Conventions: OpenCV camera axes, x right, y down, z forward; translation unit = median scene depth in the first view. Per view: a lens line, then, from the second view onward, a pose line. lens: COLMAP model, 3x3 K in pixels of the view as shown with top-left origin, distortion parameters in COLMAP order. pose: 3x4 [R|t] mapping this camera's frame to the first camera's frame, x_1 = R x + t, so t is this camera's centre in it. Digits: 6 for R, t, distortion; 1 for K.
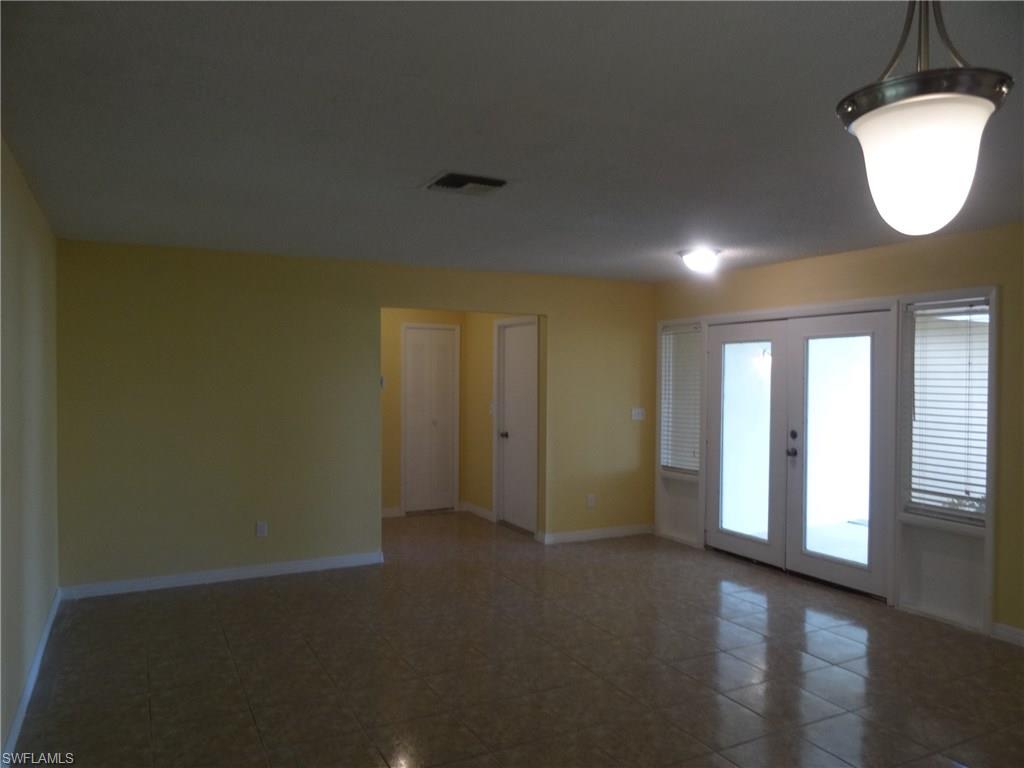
lens RADIAL K [[736.4, 0, 512.0], [0, 736.4, 384.0], [0, 0, 1]] dist [-0.001016, 0.002274]
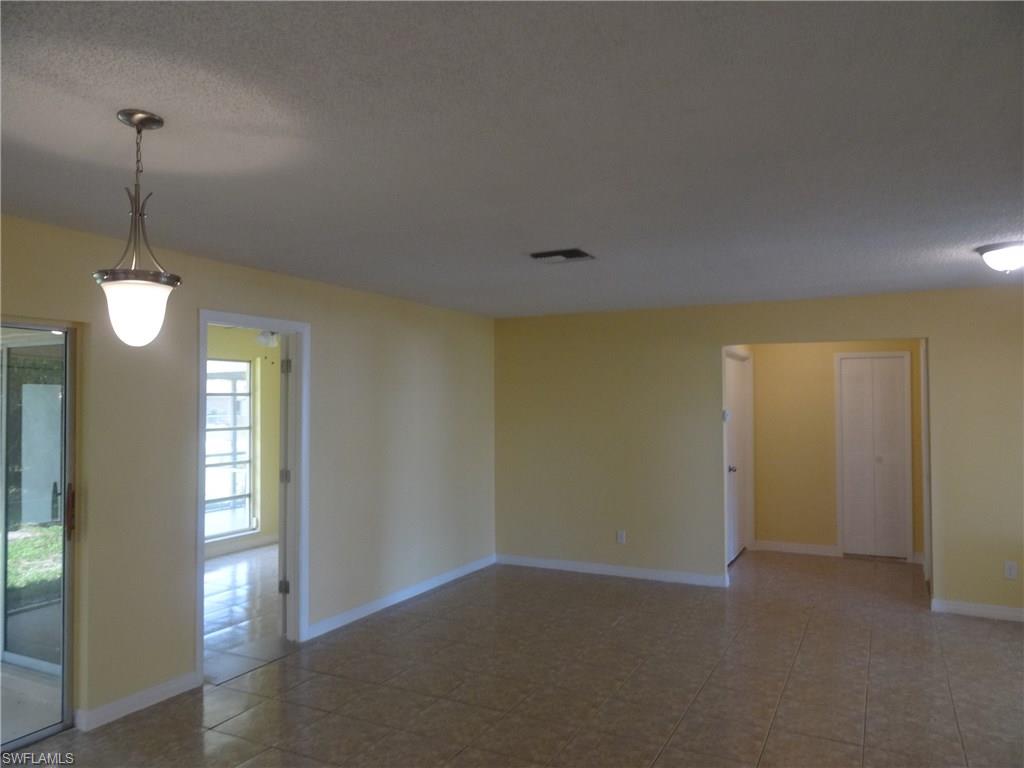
lens RADIAL K [[736.4, 0, 512.0], [0, 736.4, 384.0], [0, 0, 1]] dist [-0.001016, 0.002274]
pose [[0.576958, -0.031723, -0.816158, 0.397996], [-0.003063, 0.999154, -0.041001, -0.003189], [0.816768, 0.026155, 0.576373, 0.104707]]
